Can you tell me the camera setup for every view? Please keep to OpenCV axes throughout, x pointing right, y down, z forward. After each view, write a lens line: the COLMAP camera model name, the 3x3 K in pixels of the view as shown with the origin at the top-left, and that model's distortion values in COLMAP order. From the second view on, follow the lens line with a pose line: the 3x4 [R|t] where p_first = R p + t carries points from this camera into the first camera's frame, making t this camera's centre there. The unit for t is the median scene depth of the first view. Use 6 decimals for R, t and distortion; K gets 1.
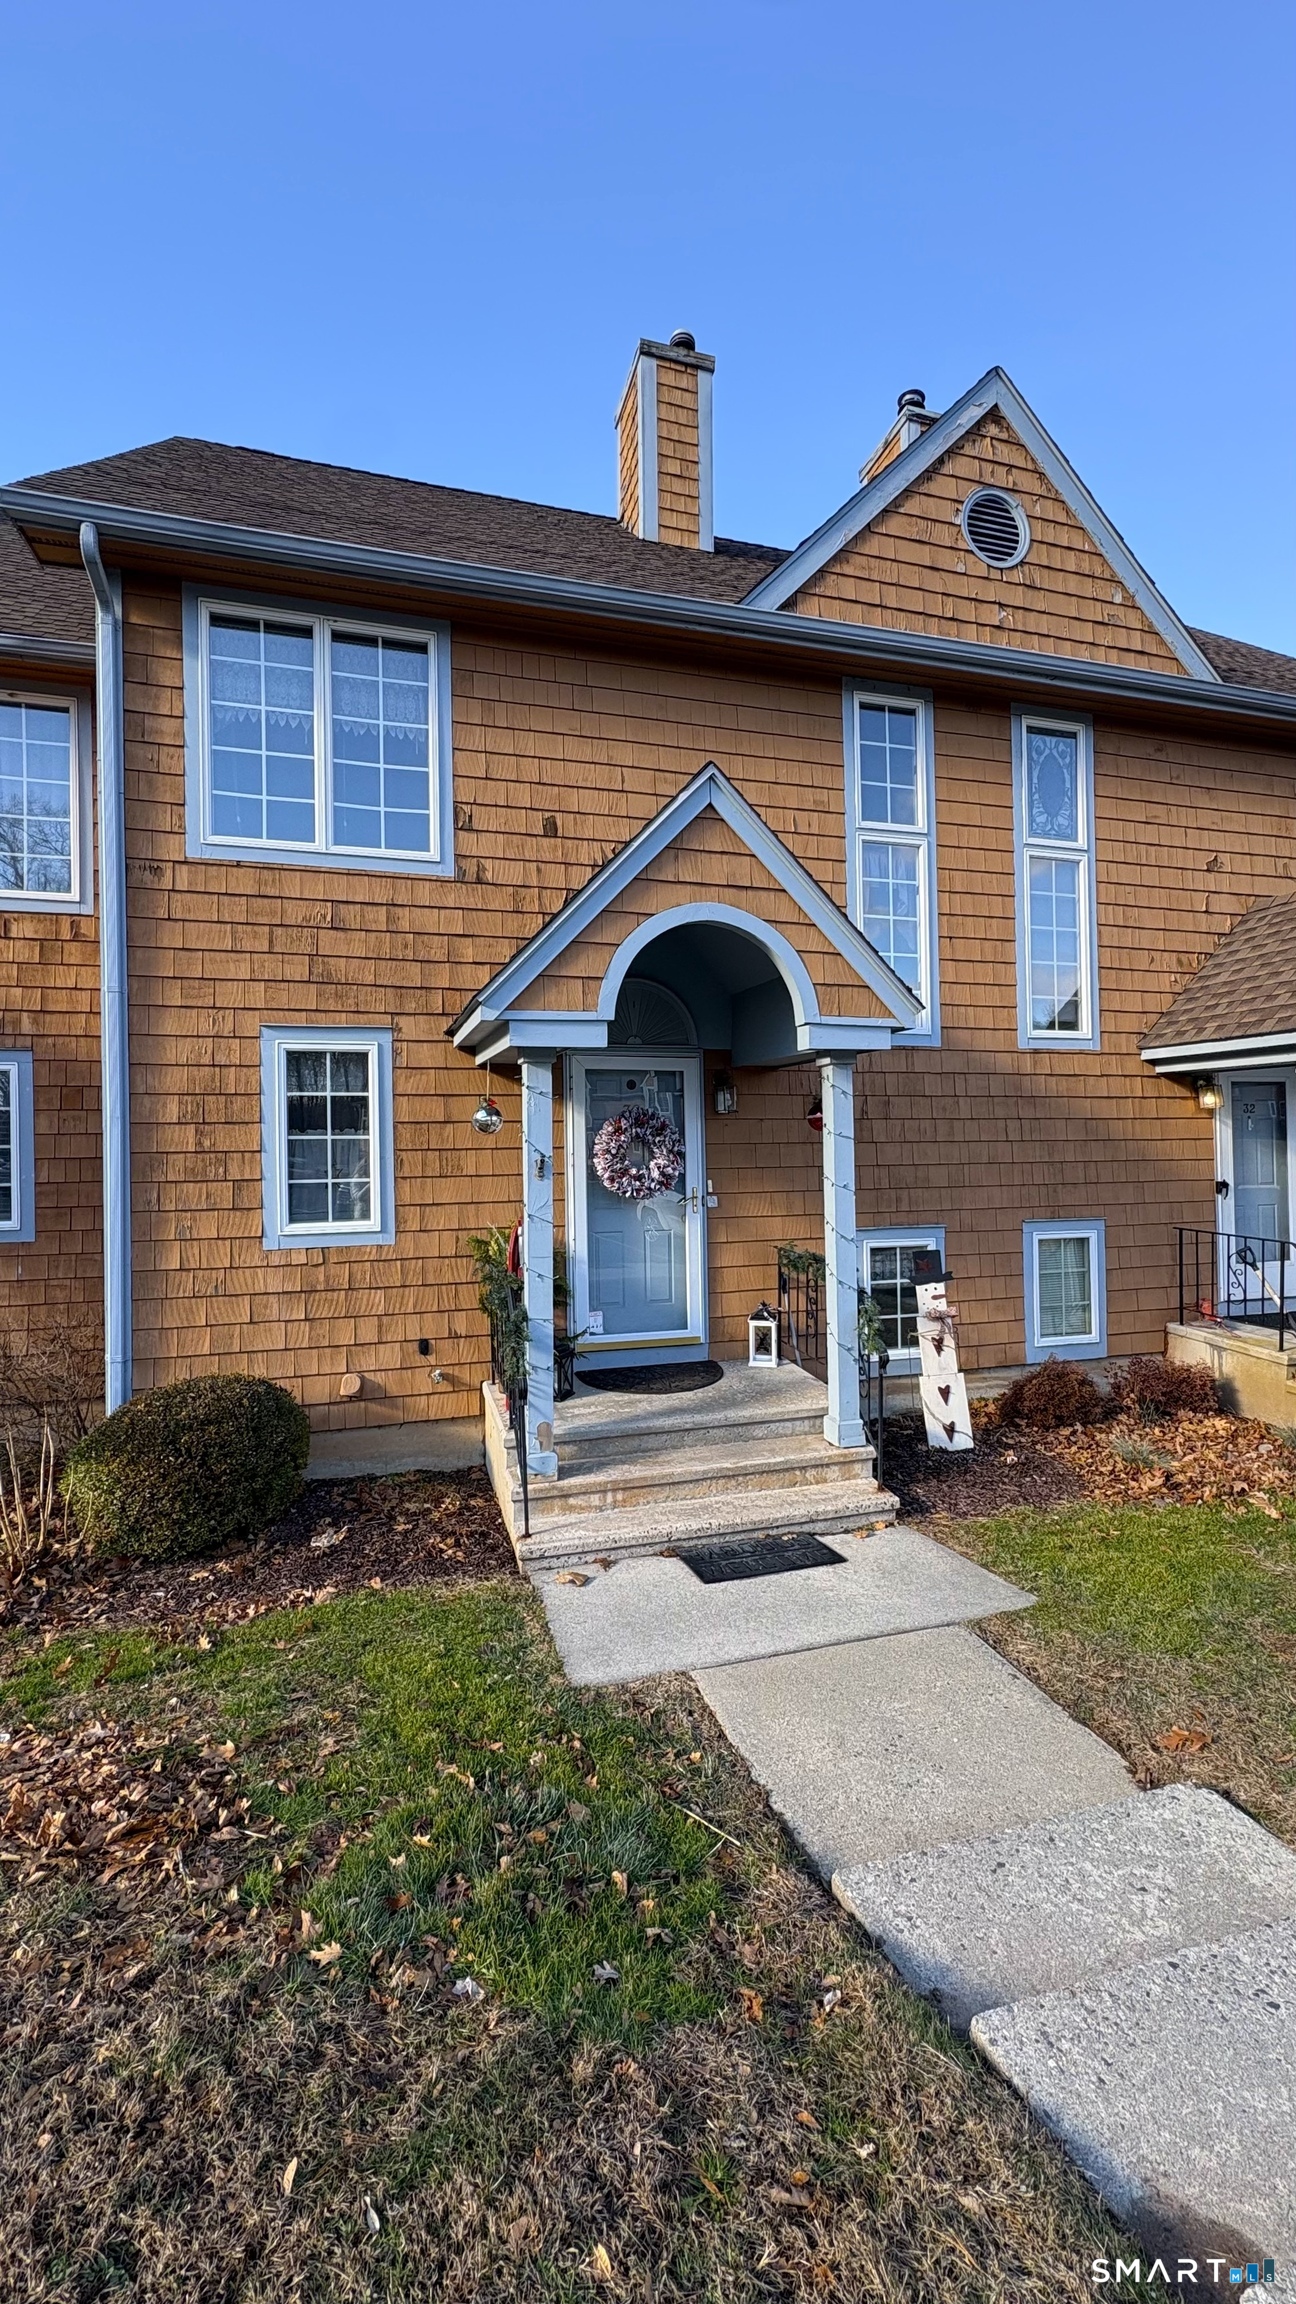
lens RADIAL K [[917.0, 0, 649.9], [0, 917.0, 1150.7], [0, 0, 1]] dist [0.000457, 0.000321]
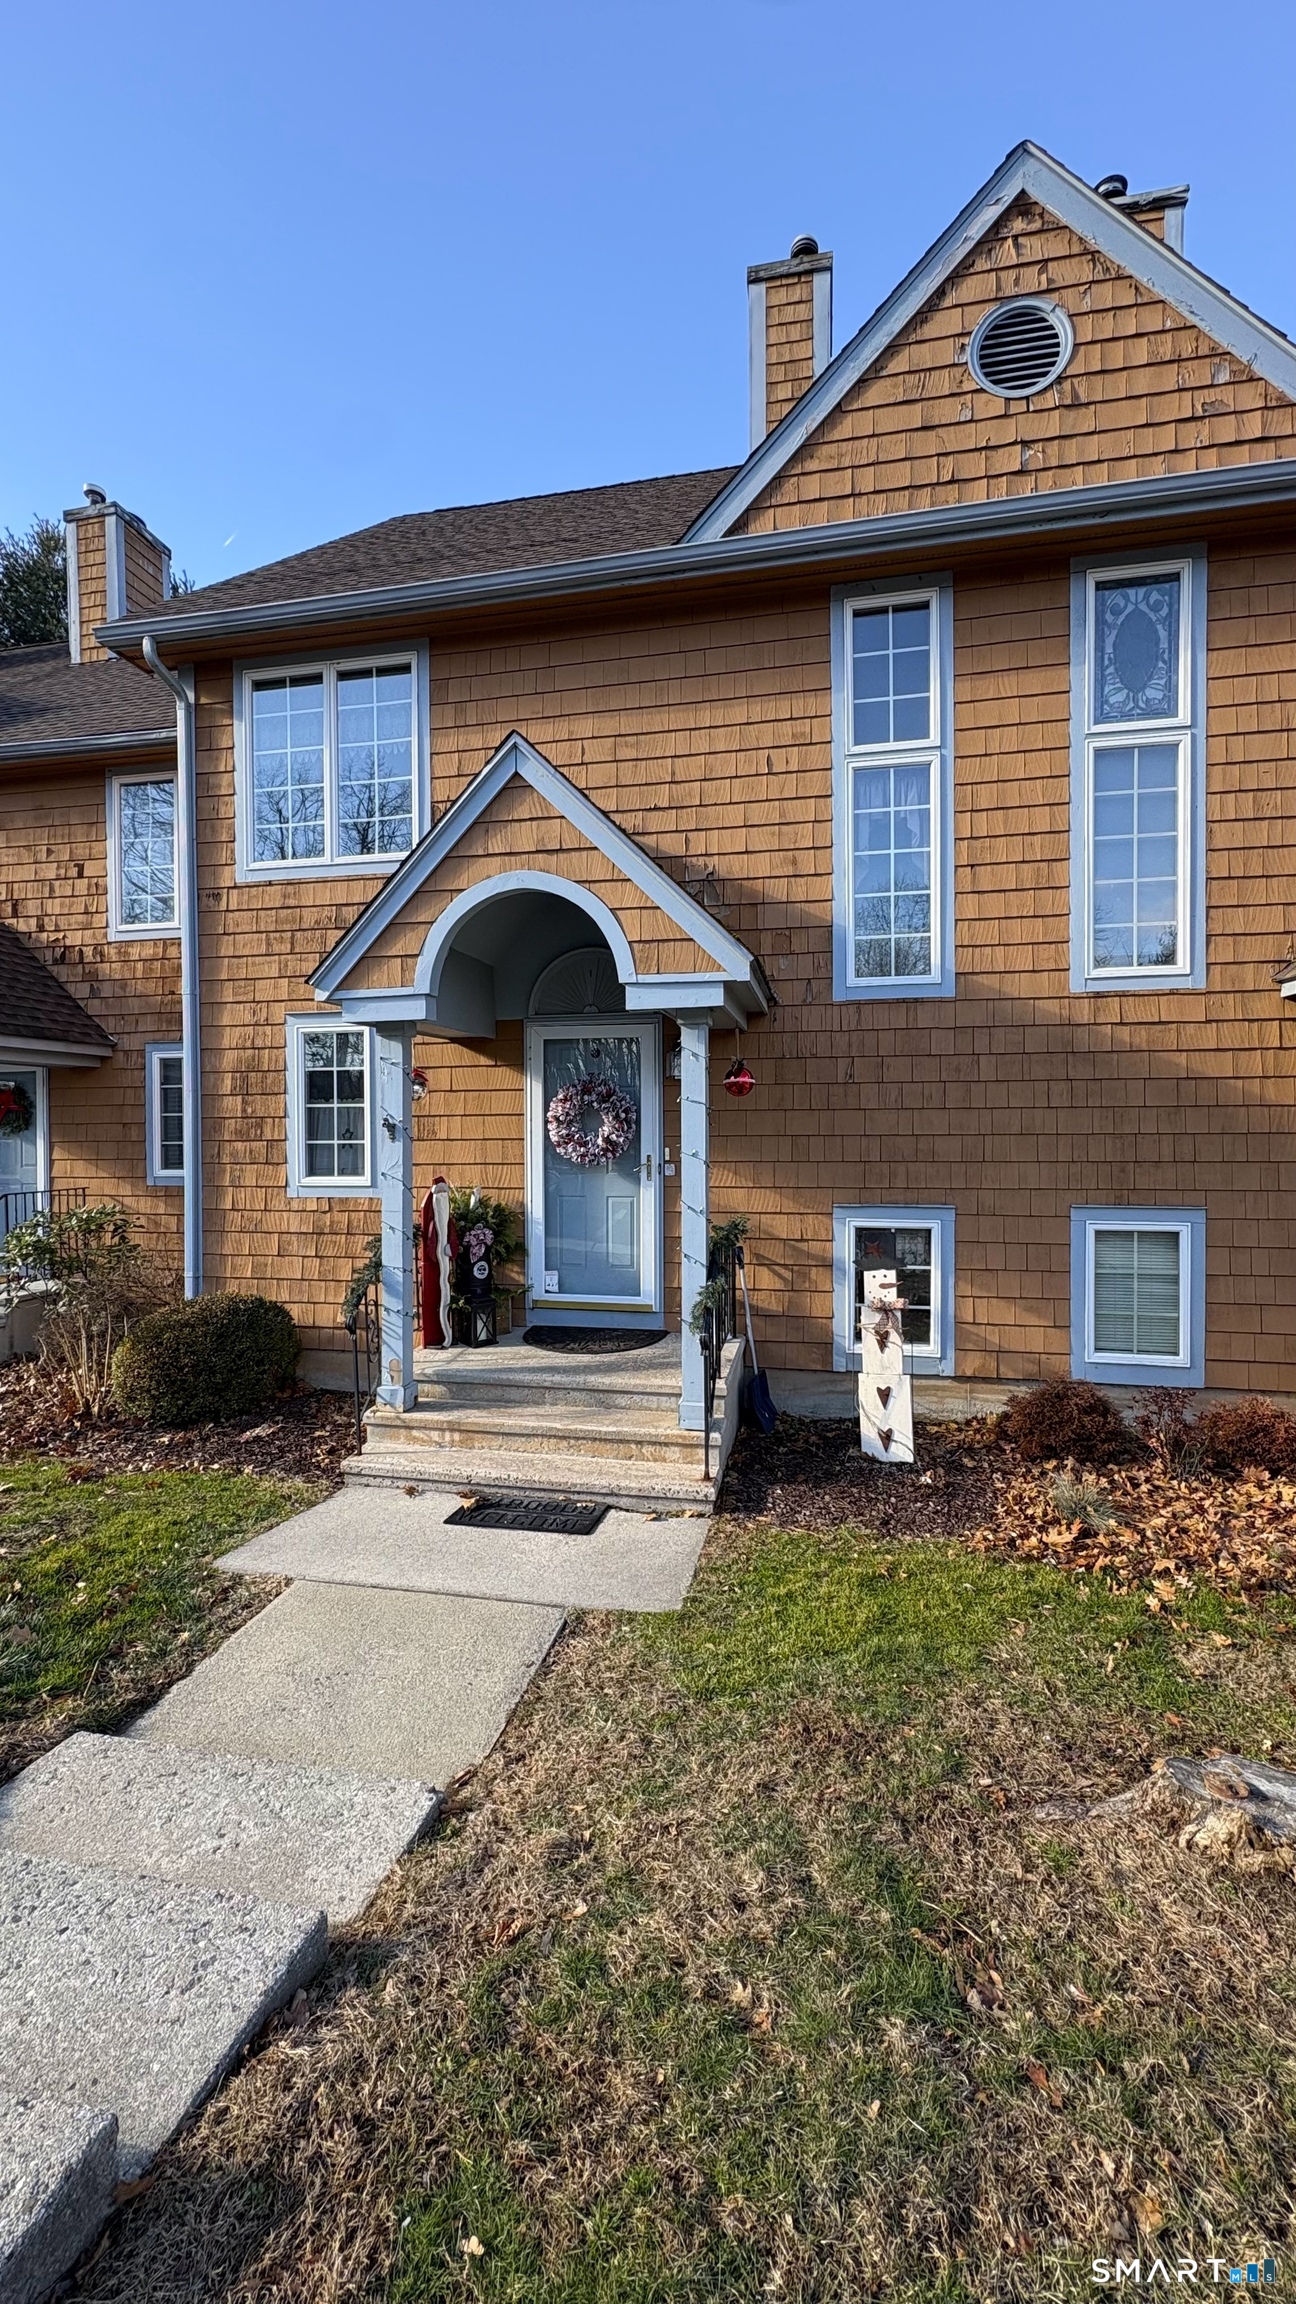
lens RADIAL K [[917.0, 0, 645.2], [0, 917.0, 1149.9], [0, 0, 1]] dist [0.000457, 0.000321]
pose [[0.884427, 0.018019, -0.466331, 0.538160], [-0.005180, 0.999572, 0.028797, 0.006567], [0.466650, -0.023053, 0.884141, 0.129910]]
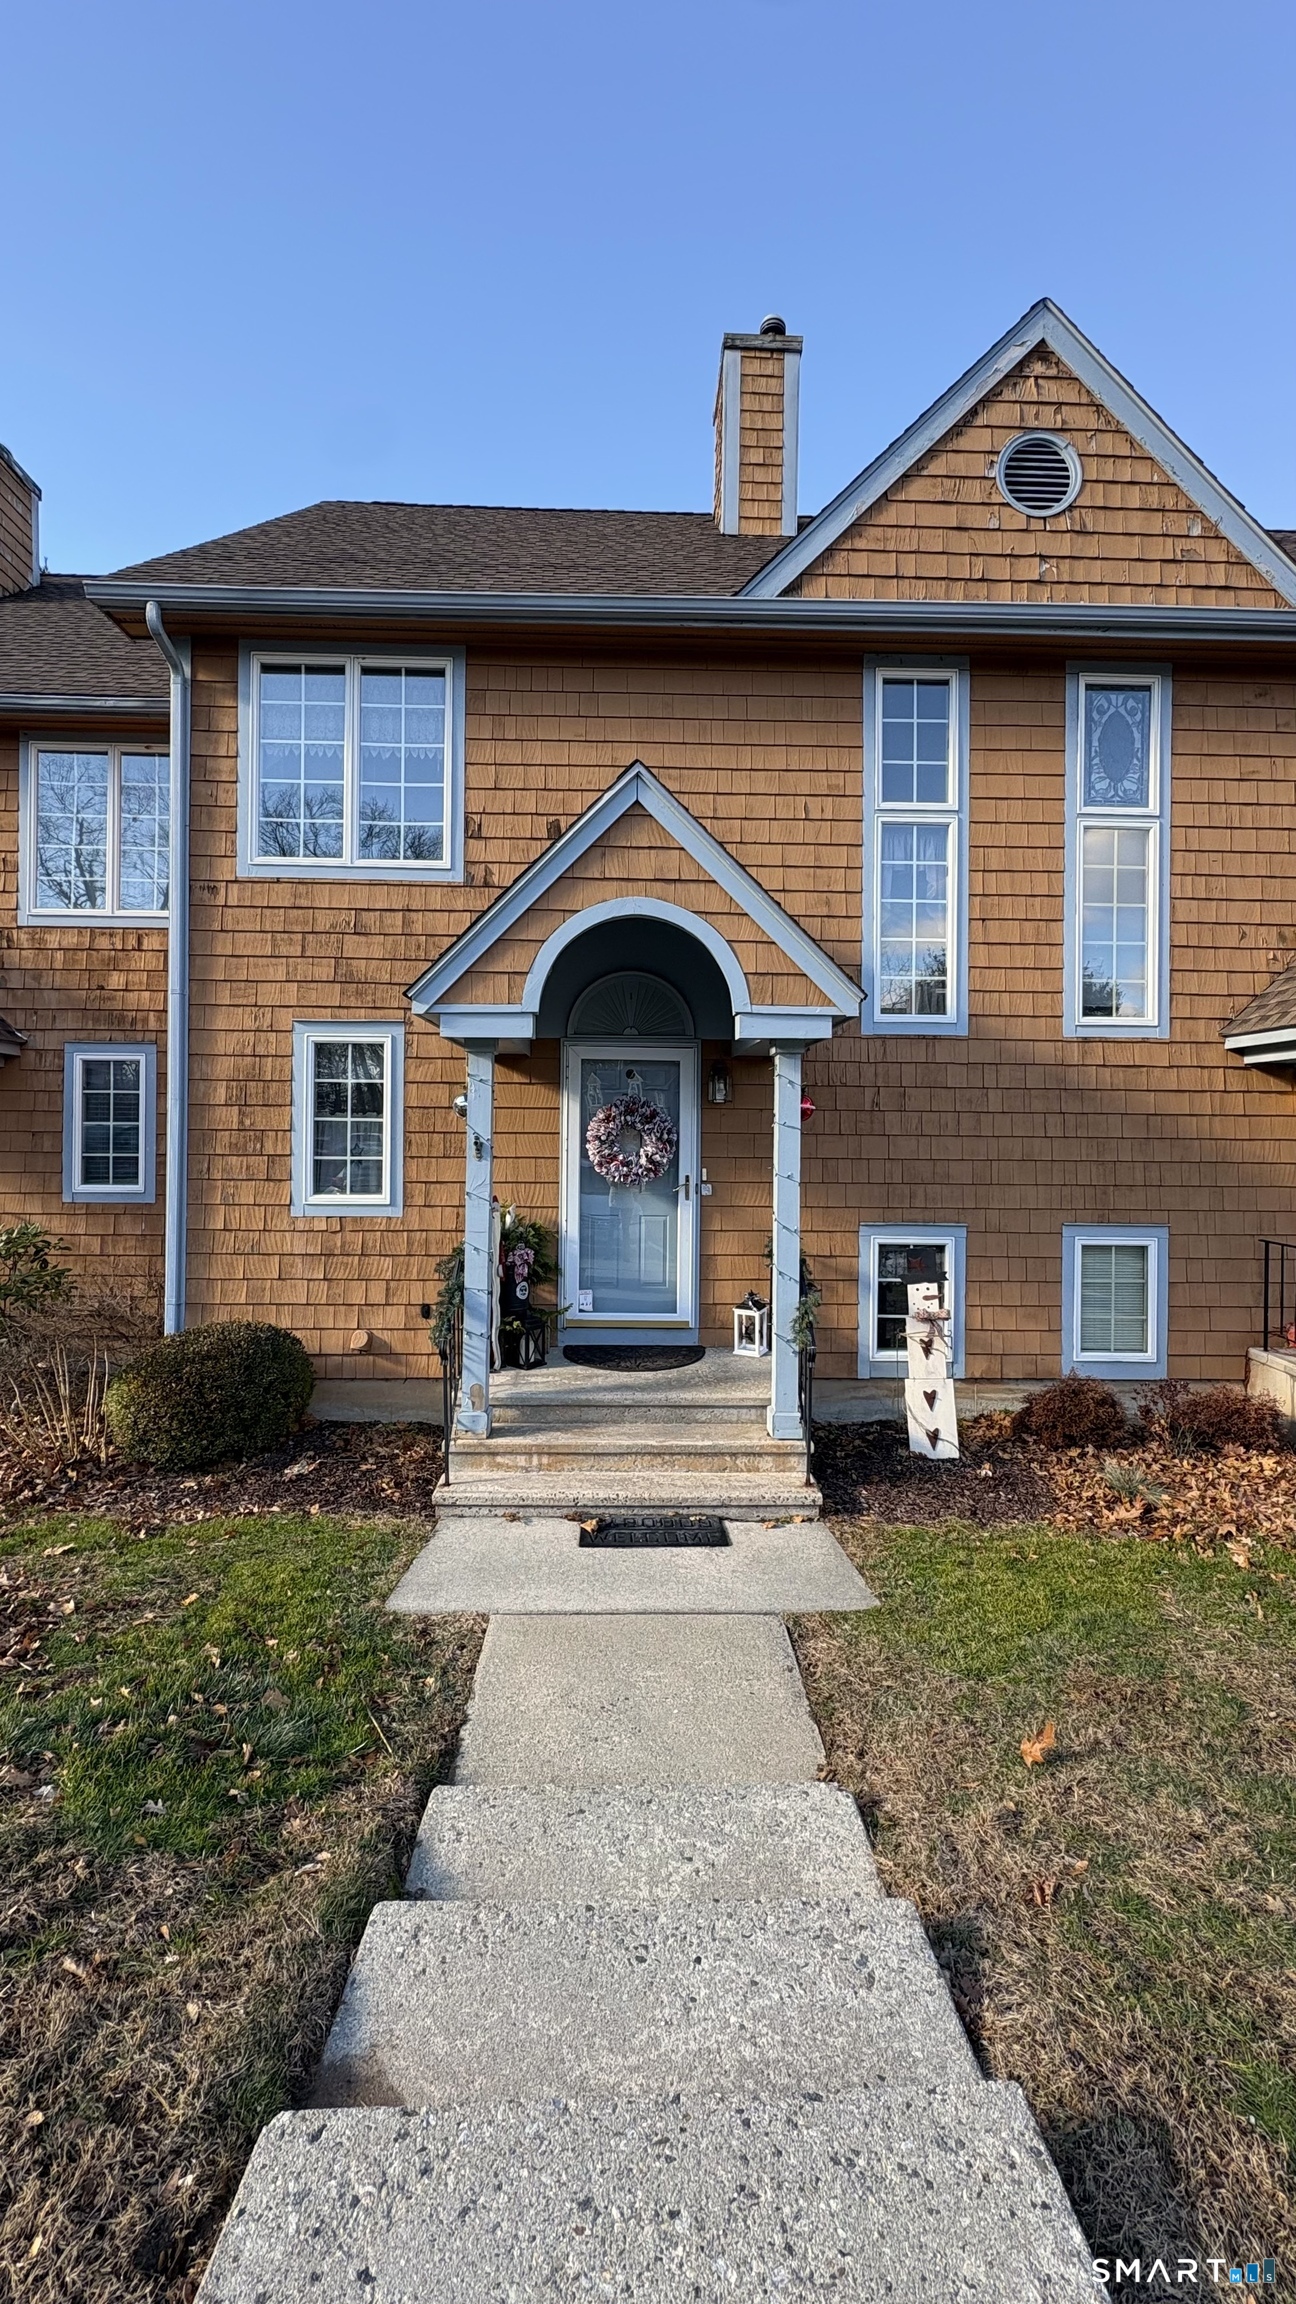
lens RADIAL K [[917.0, 0, 647.4], [0, 917.0, 1150.4], [0, 0, 1]] dist [0.000457, 0.000321]
pose [[0.967255, 0.025190, -0.252555, 0.278745], [-0.023396, 0.999675, 0.010105, 0.003527], [0.252727, -0.003865, 0.967530, 0.002151]]
